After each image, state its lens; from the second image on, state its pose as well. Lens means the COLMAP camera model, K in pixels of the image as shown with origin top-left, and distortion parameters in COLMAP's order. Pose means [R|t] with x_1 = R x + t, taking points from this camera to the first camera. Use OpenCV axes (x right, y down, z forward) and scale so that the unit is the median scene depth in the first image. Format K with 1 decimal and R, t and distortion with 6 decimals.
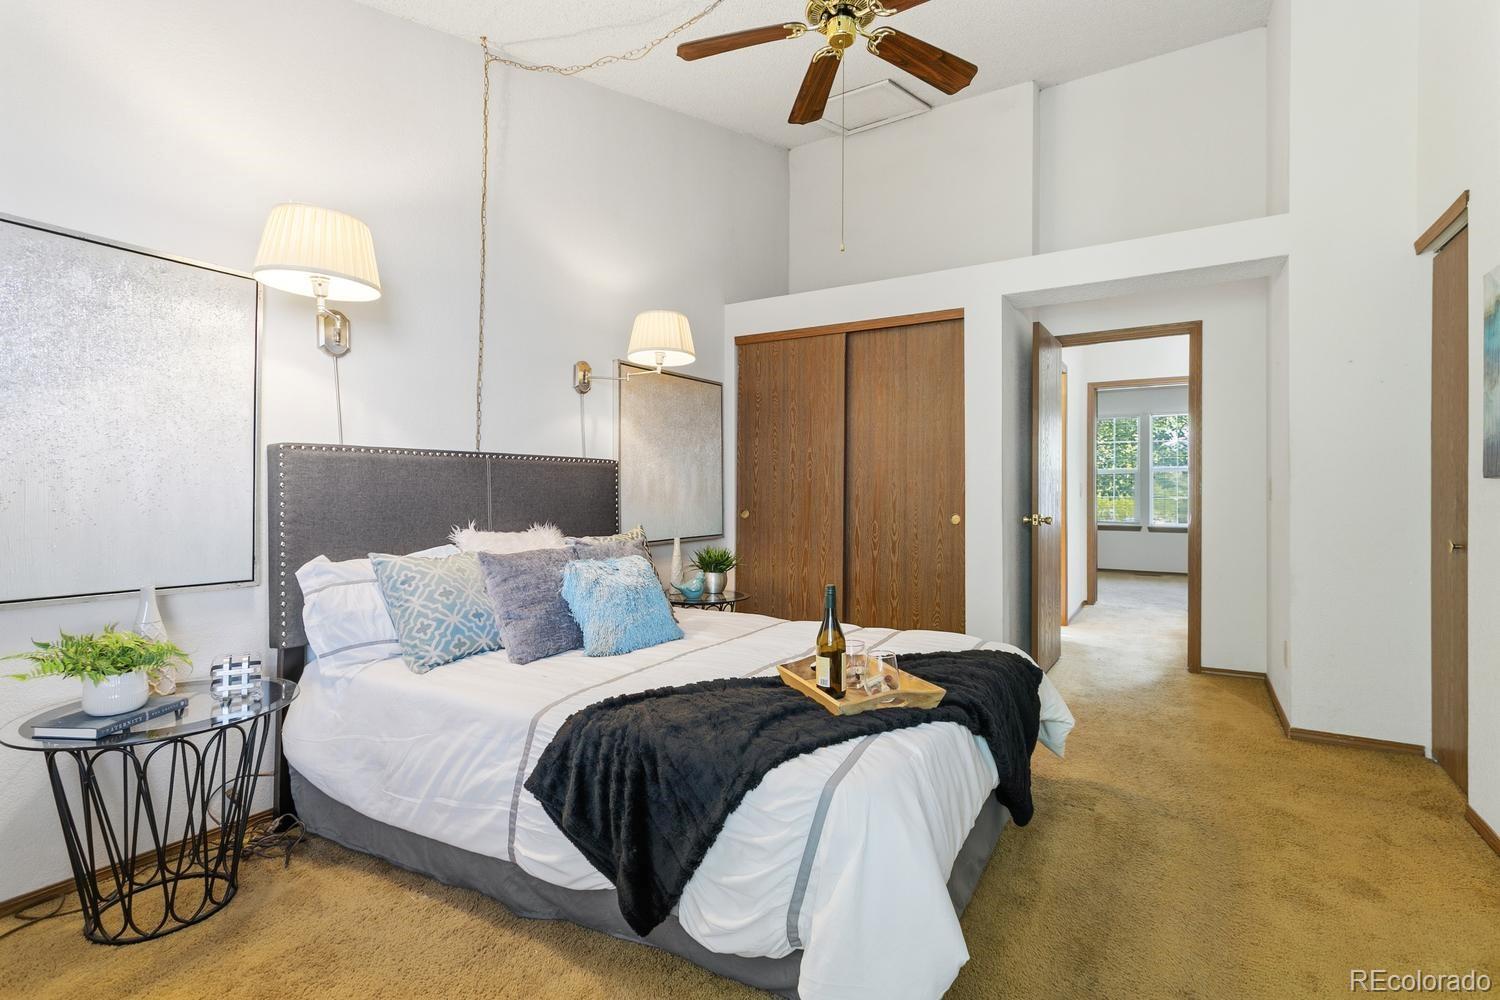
lens RADIAL K [[705.0, 0, 750.0], [0, 705.0, 500.0], [0, 0, 1]] dist [-0.013013, 0.000139]
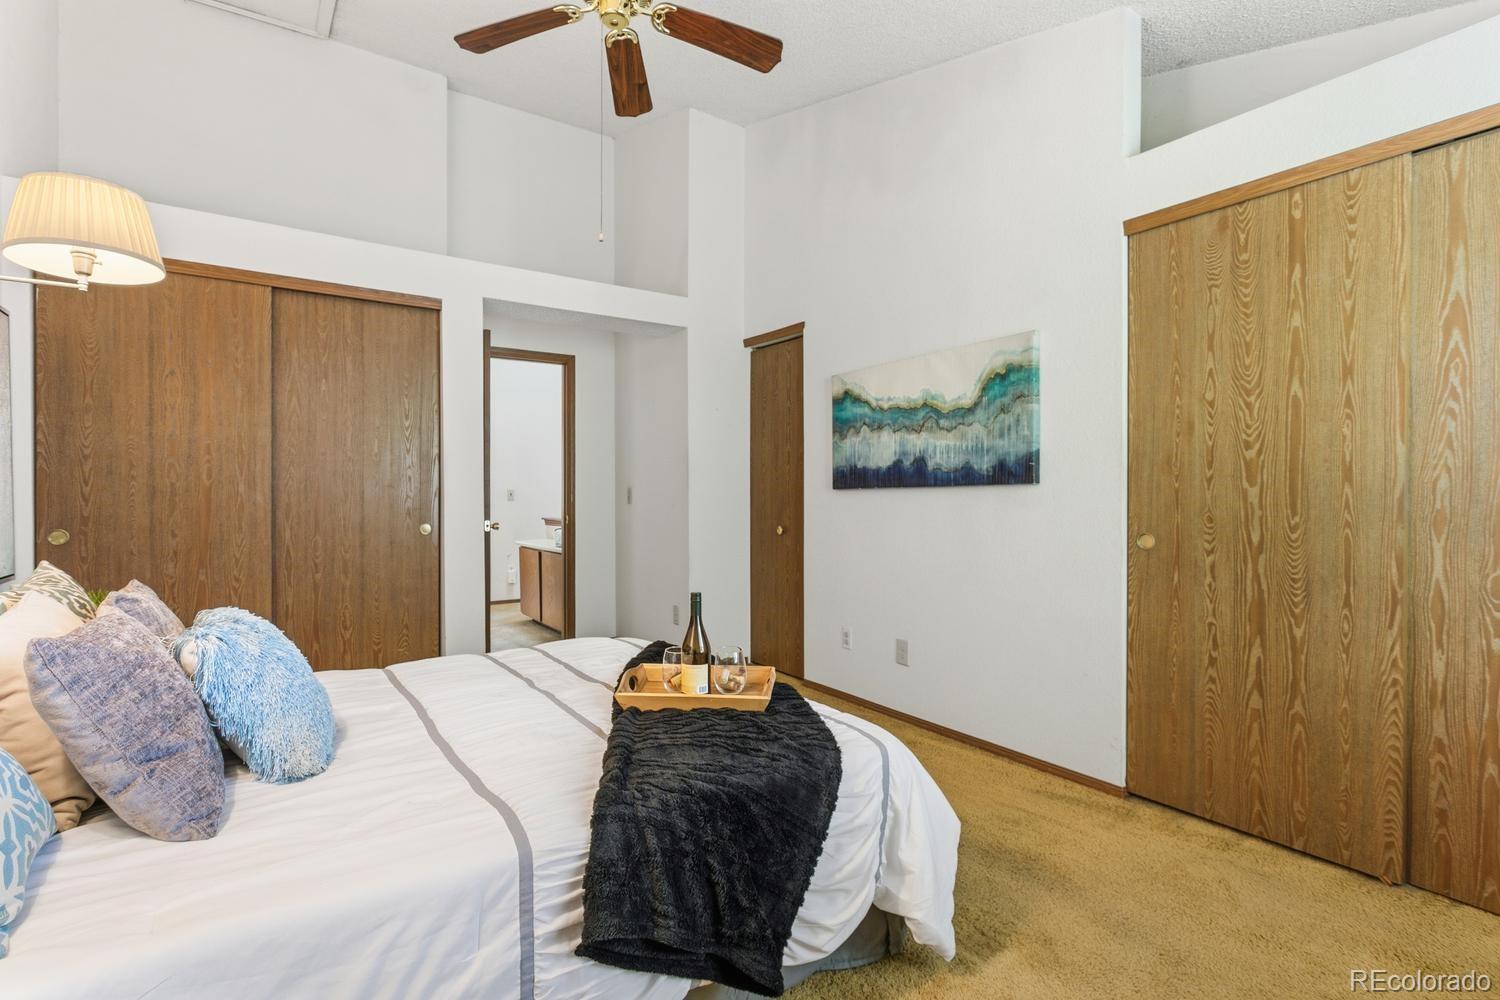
lens RADIAL K [[707.7, 0, 751.7], [0, 707.7, 504.8], [0, 0, 1]] dist [-0.000173, 0.000128]
pose [[0.414271, -0.011502, 0.910081, -0.436889], [0.012684, 0.999896, 0.006863, -0.005980], [-0.910065, 0.008700, 0.414373, 0.288892]]
